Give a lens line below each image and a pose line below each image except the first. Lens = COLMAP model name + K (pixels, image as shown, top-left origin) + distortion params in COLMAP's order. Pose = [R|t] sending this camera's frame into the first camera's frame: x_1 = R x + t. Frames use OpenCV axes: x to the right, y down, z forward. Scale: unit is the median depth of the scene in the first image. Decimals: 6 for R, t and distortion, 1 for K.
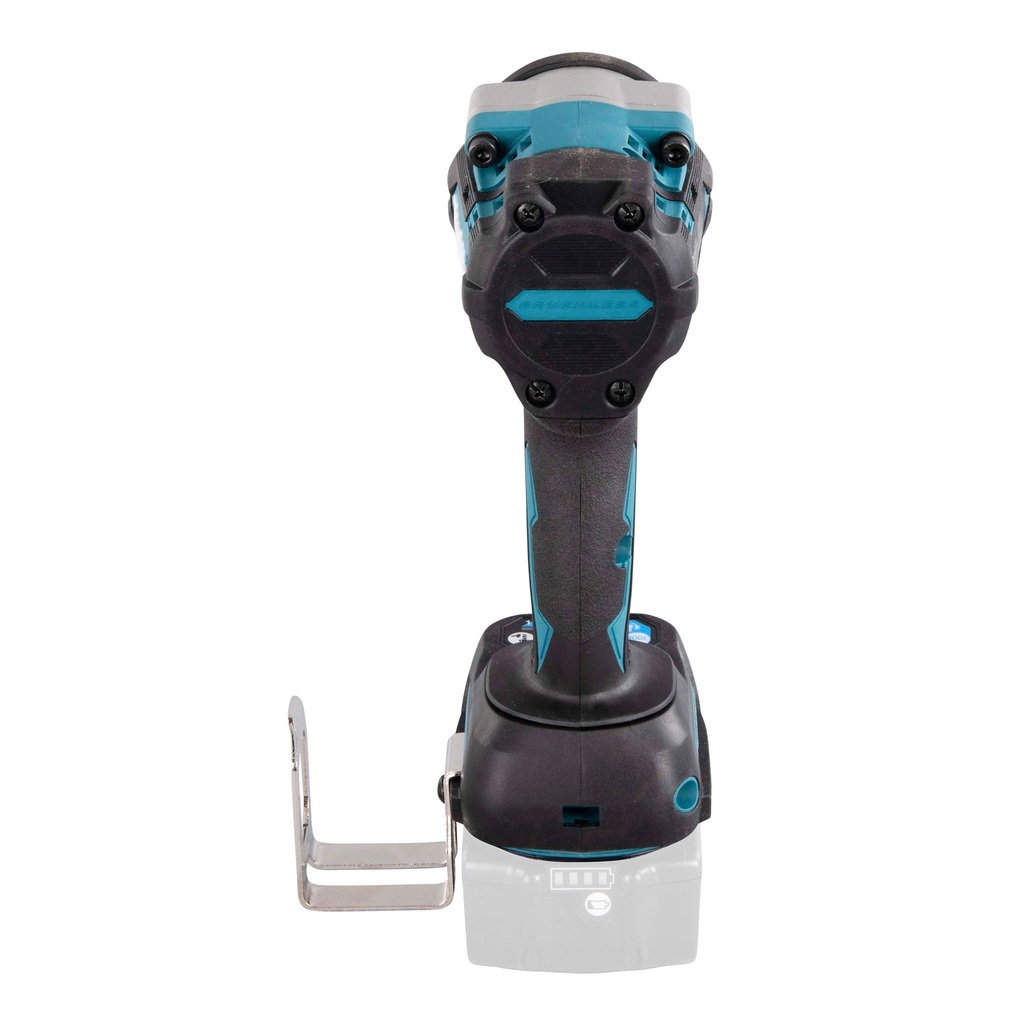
lens RADIAL K [[3526.5, 0, 513.0], [0, 3526.5, 513.0], [0, 0, 1]] dist [0.073151, 0.398059]
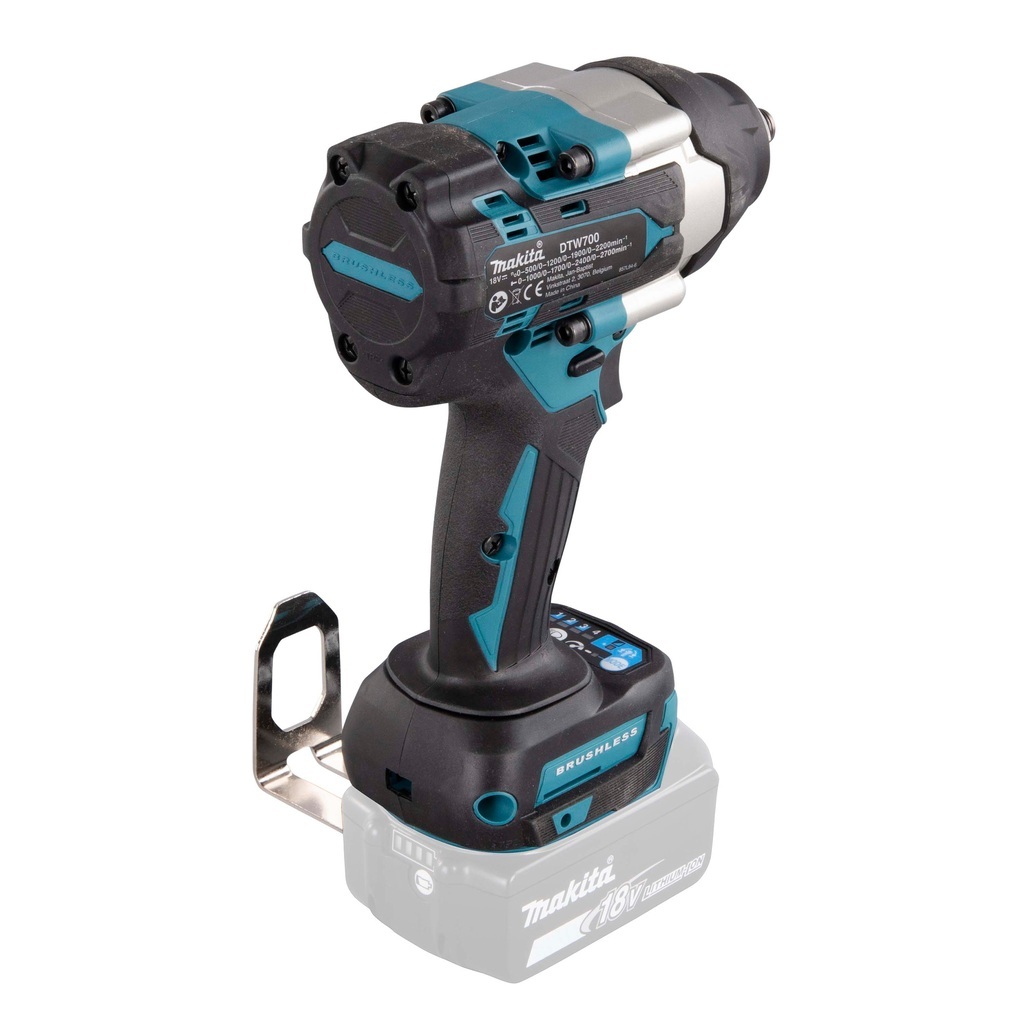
lens RADIAL K [[3526.5, 0, 513.0], [0, 3526.5, 513.0], [0, 0, 1]] dist [0.073151, 0.398059]
pose [[0.706237, 0.322378, -0.630318, 0.678712], [-0.321551, 0.939245, 0.120100, -0.123121], [0.630741, 0.117861, 0.766991, 0.249872]]
